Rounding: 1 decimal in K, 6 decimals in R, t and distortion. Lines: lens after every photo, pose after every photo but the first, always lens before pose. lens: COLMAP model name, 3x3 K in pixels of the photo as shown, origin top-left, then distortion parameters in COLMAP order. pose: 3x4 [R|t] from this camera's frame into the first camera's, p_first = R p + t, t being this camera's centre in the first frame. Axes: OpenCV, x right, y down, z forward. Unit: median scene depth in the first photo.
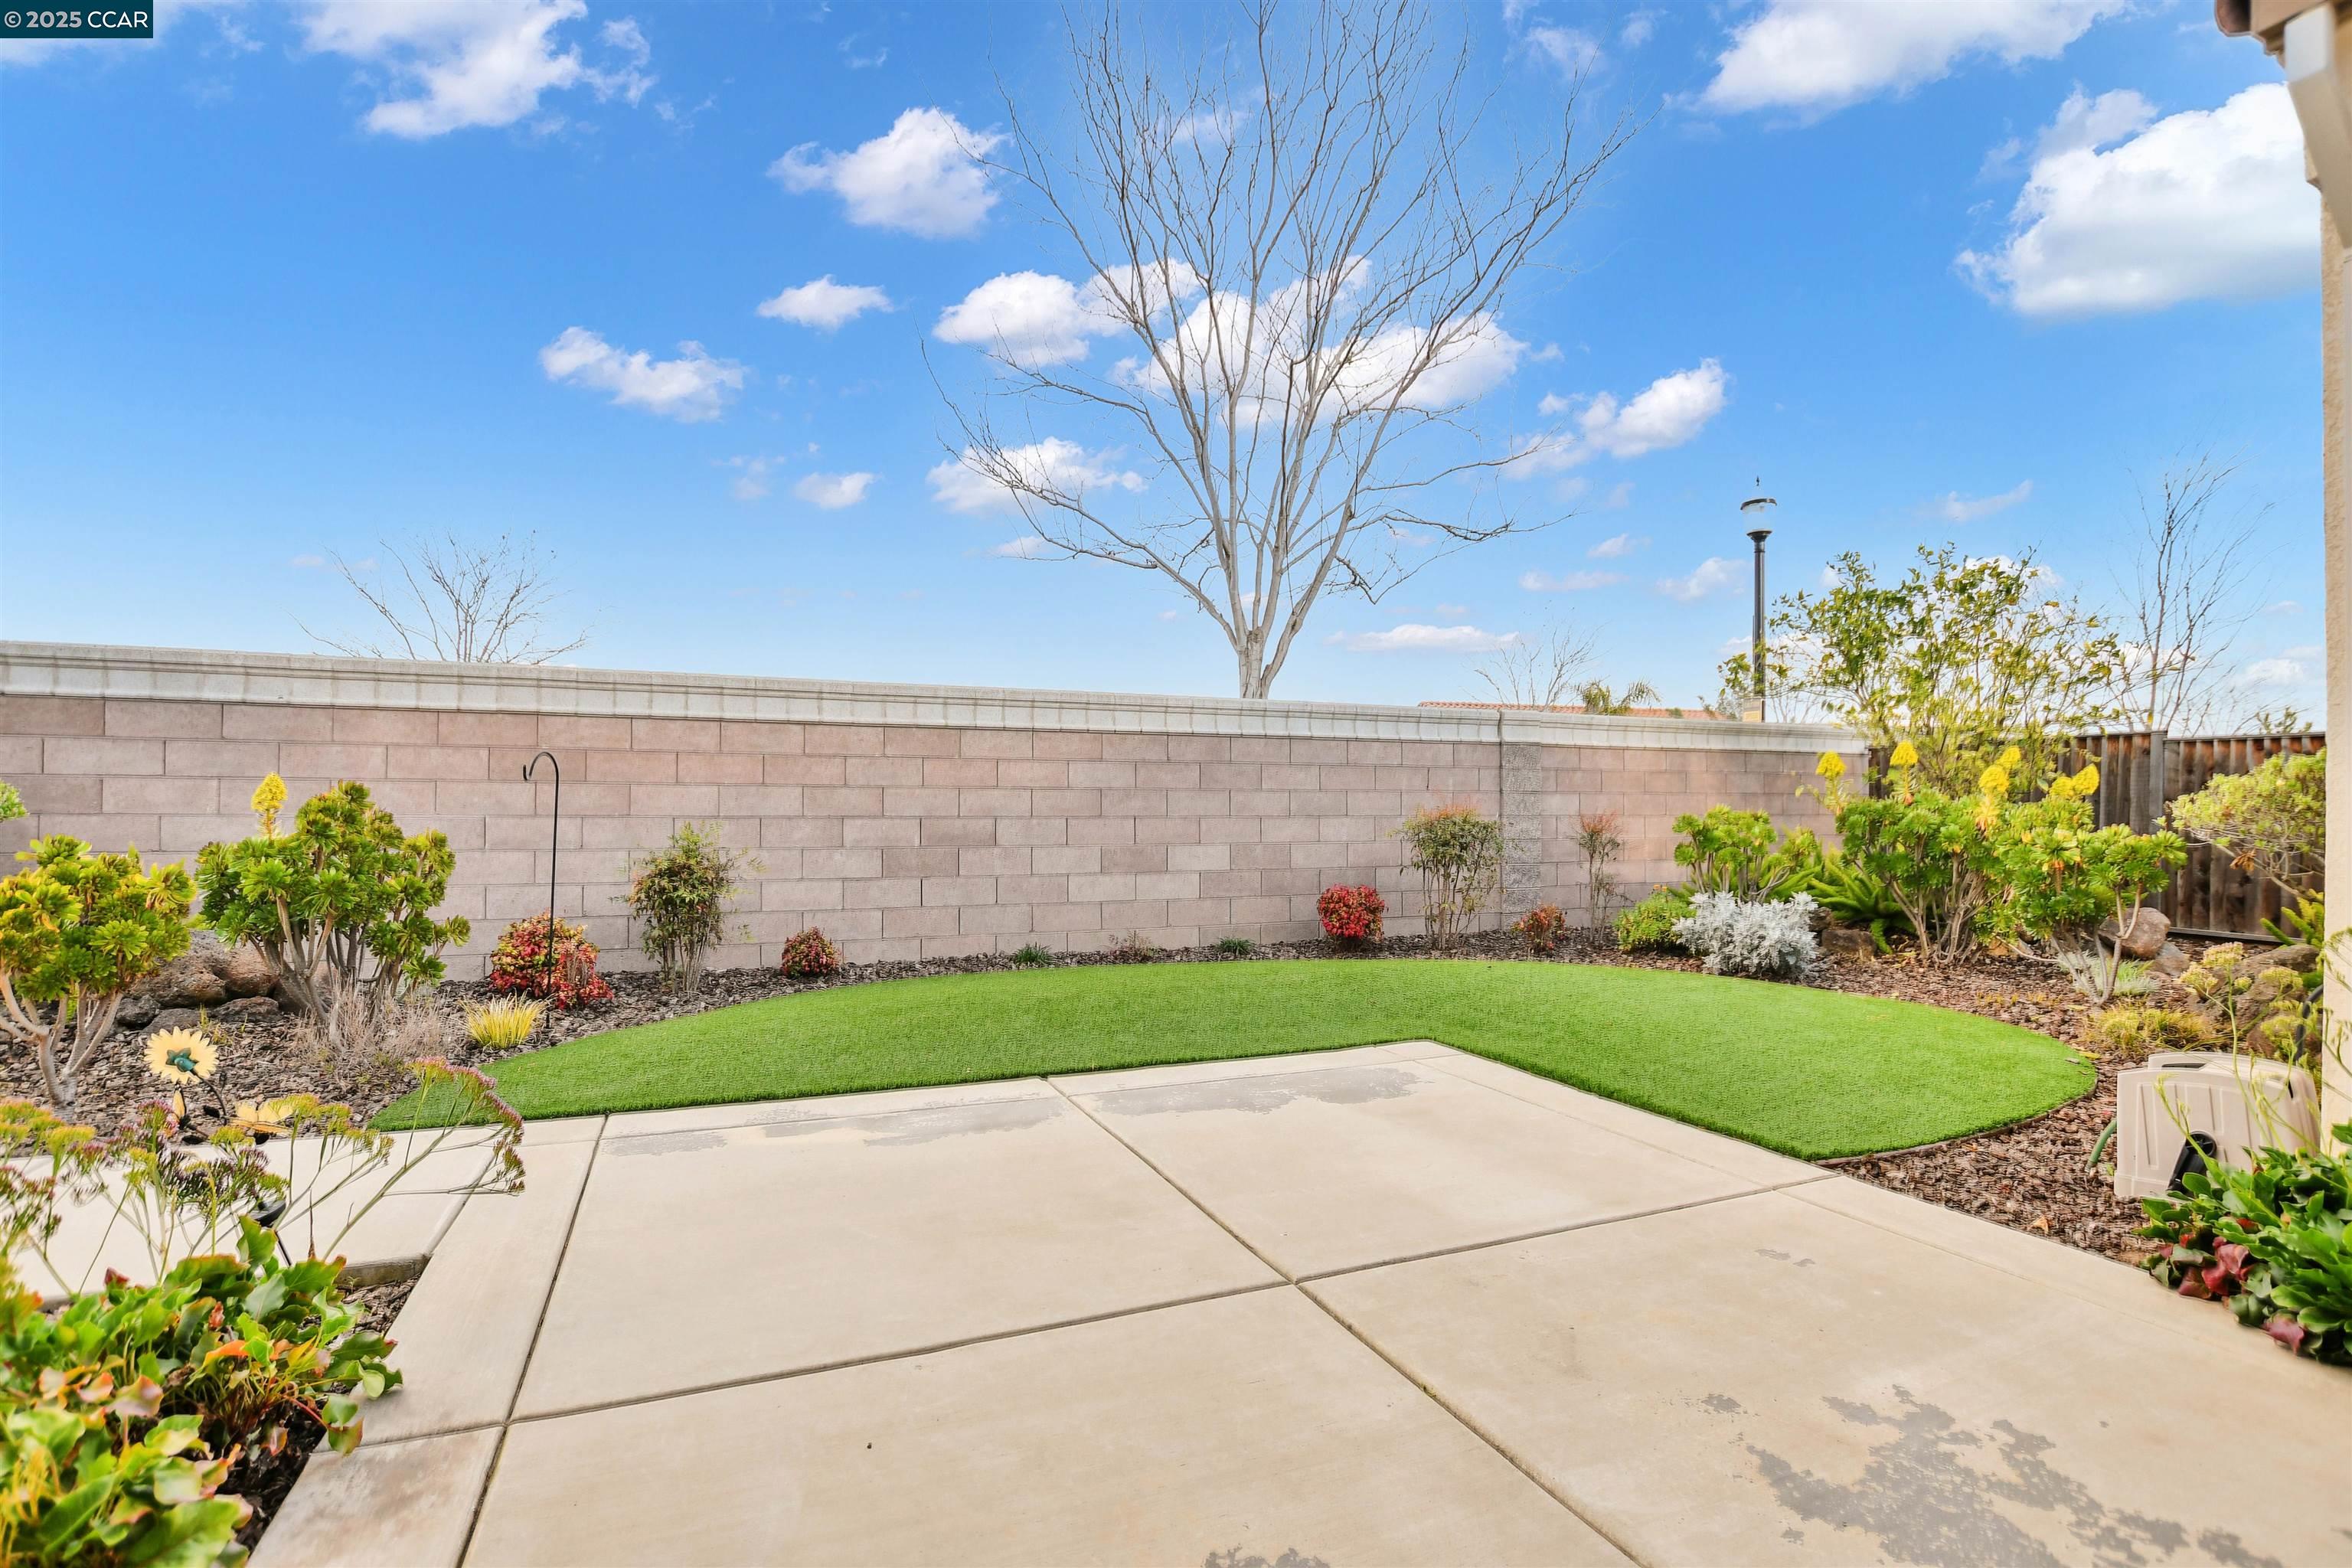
lens RADIAL K [[1112.2, 0, 1174.1], [0, 1112.2, 796.9], [0, 0, 1]] dist [-0.034957, 0.009696]
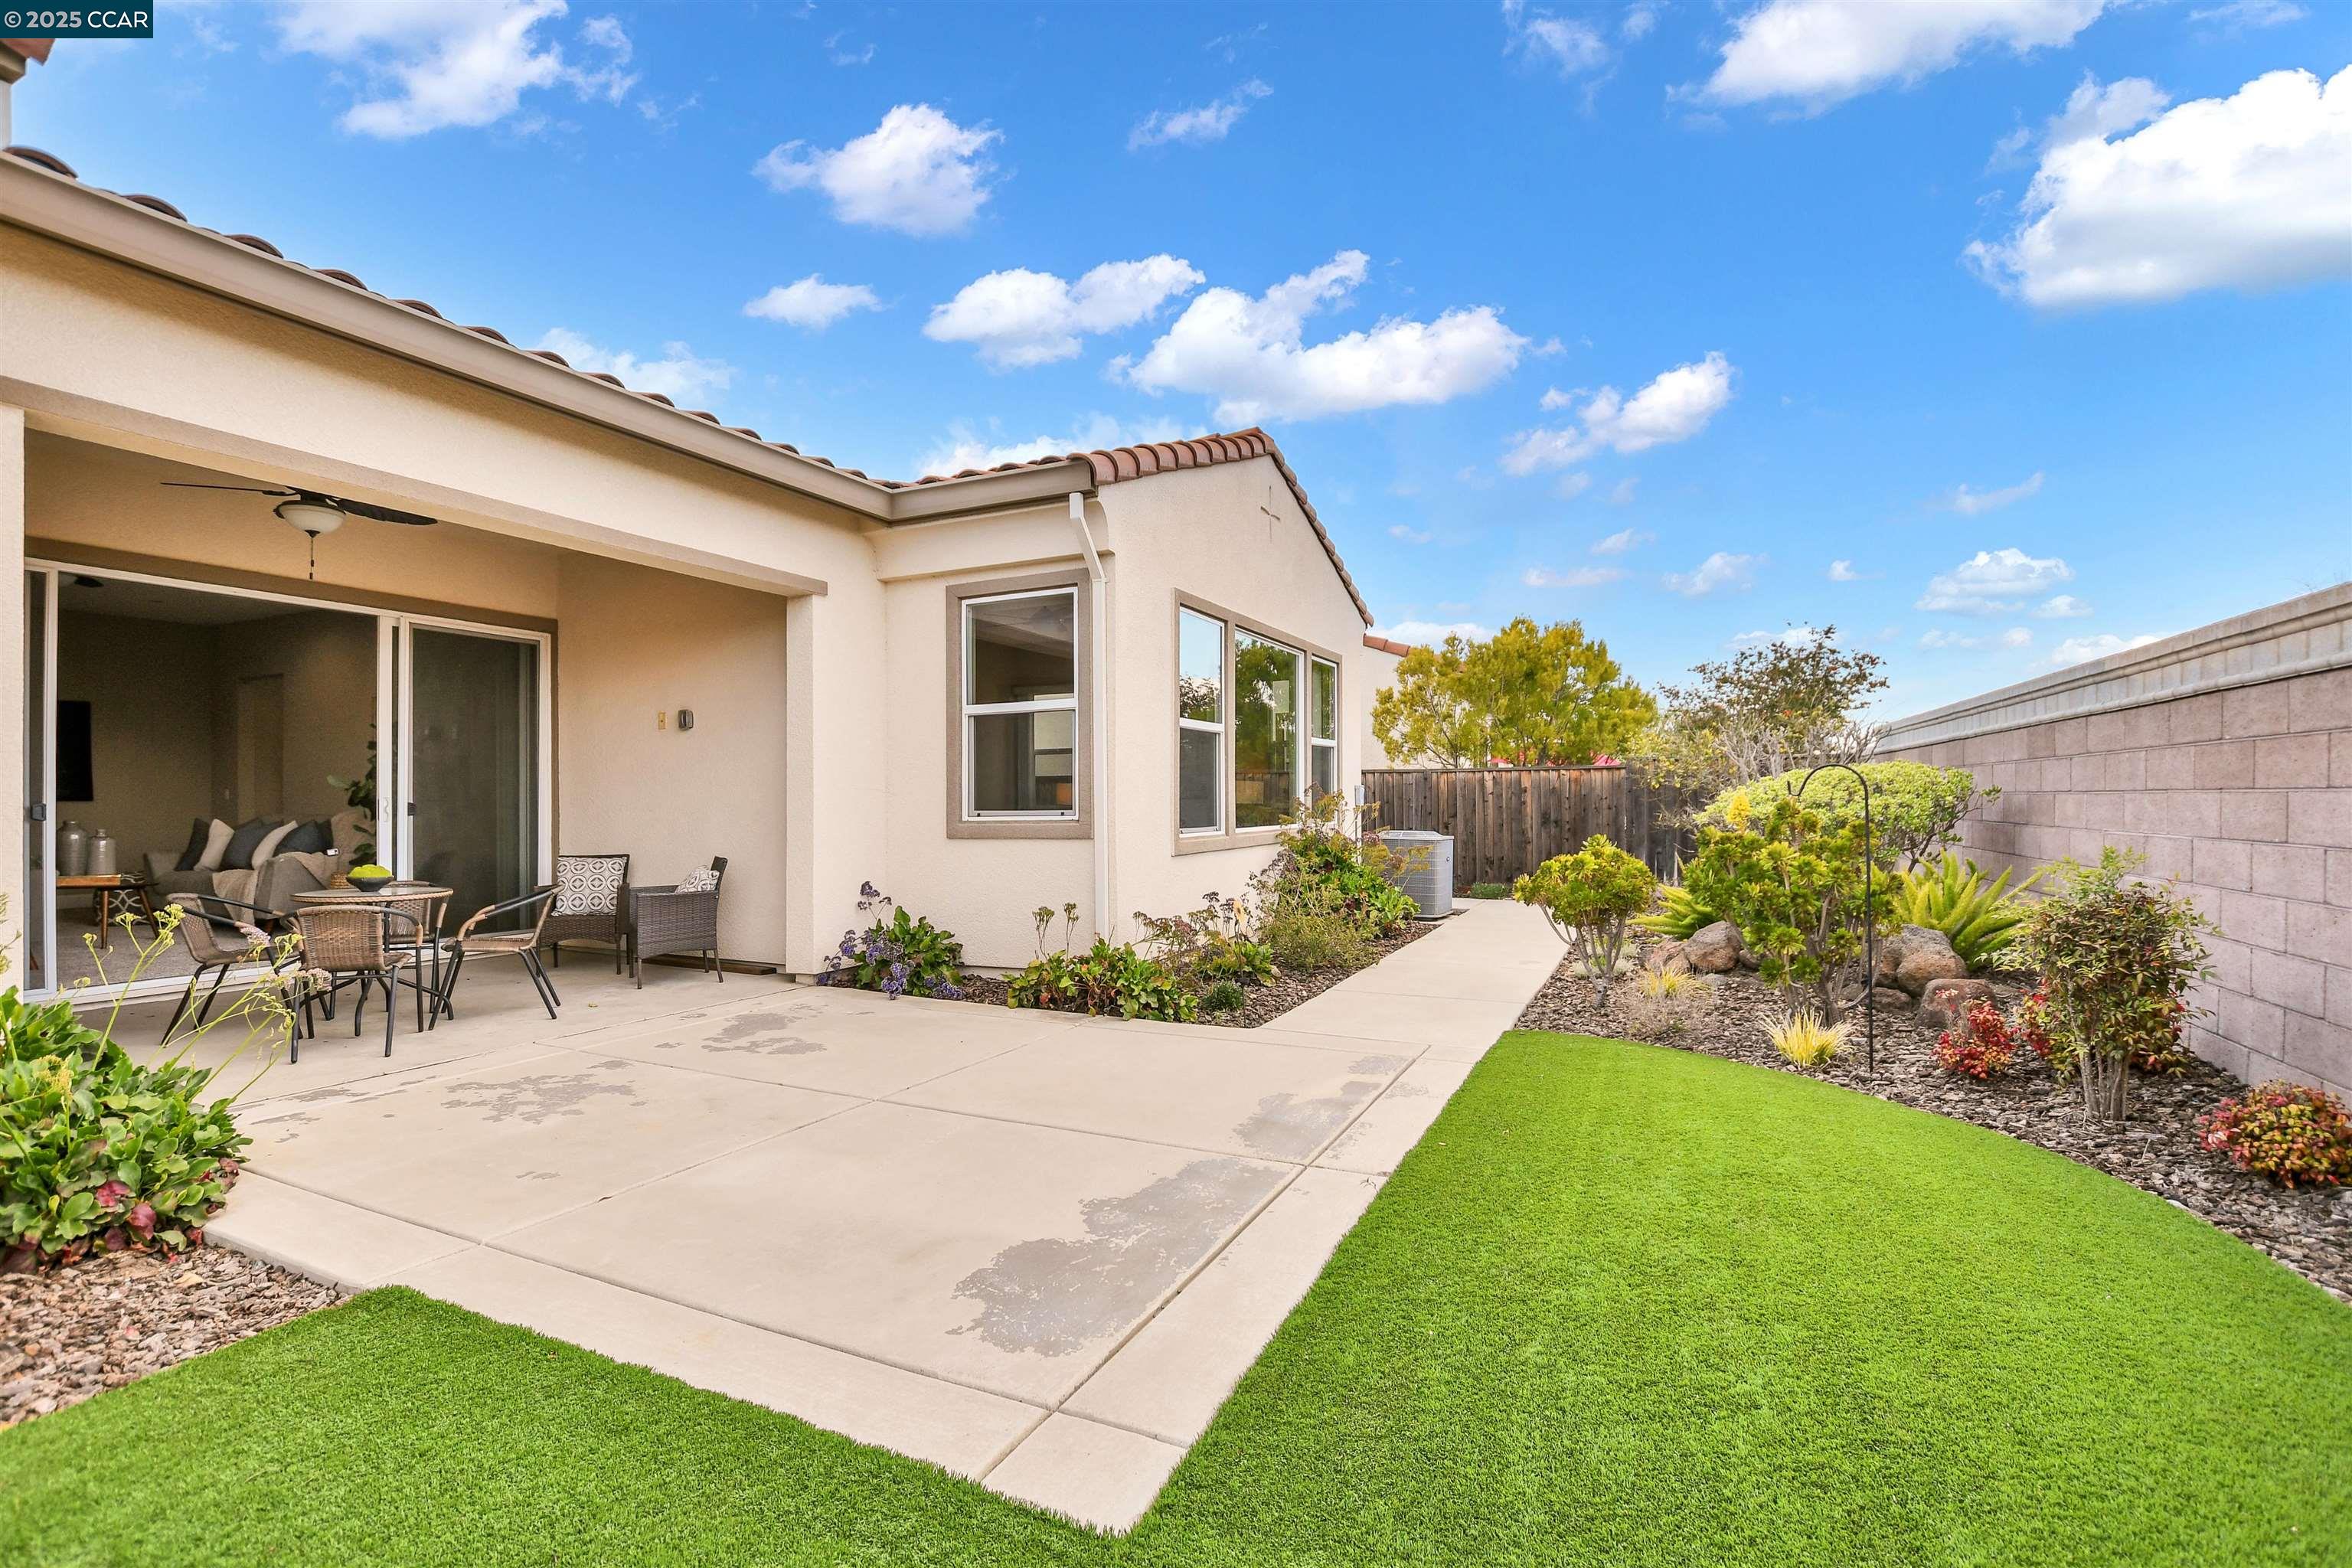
lens RADIAL K [[1076.2, 0, 1139.6], [0, 1076.2, 797.4], [0, 0, 1]] dist [-0.030618, 0.000105]
pose [[-0.755580, -0.008404, -0.655002, 0.320708], [-0.002185, 0.999944, -0.010310, -0.000478], [0.655053, -0.006359, -0.755557, 0.921137]]
